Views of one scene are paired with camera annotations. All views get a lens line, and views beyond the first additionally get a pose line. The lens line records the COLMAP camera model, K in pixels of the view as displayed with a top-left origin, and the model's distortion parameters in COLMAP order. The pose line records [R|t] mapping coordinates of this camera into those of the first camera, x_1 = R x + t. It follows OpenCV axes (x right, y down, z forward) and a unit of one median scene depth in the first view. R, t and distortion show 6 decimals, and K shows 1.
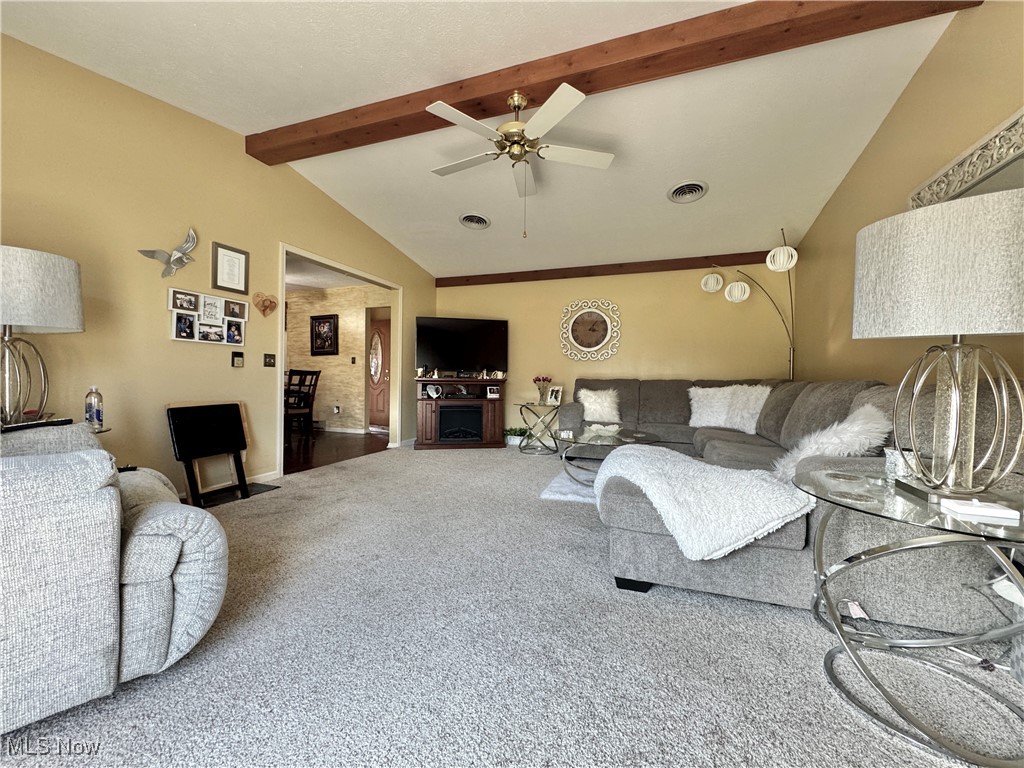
lens RADIAL K [[416.7, 0, 512.0], [0, 416.7, 384.0], [0, 0, 1]] dist [-0.003051, 0.000392]
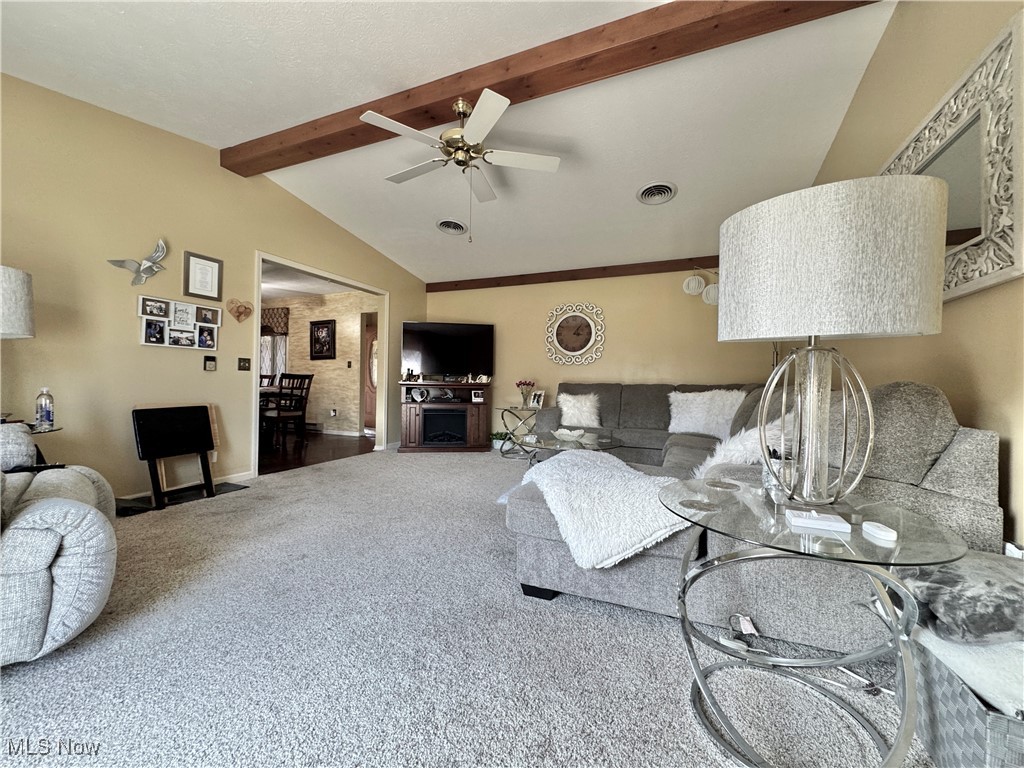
lens RADIAL K [[416.7, 0, 512.0], [0, 416.7, 384.0], [0, 0, 1]] dist [-0.003051, 0.000392]
pose [[0.998395, 0.003059, -0.056560, 0.166365], [-0.003635, 0.999942, -0.010095, 0.000387], [0.056526, 0.010284, 0.998348, 0.004566]]
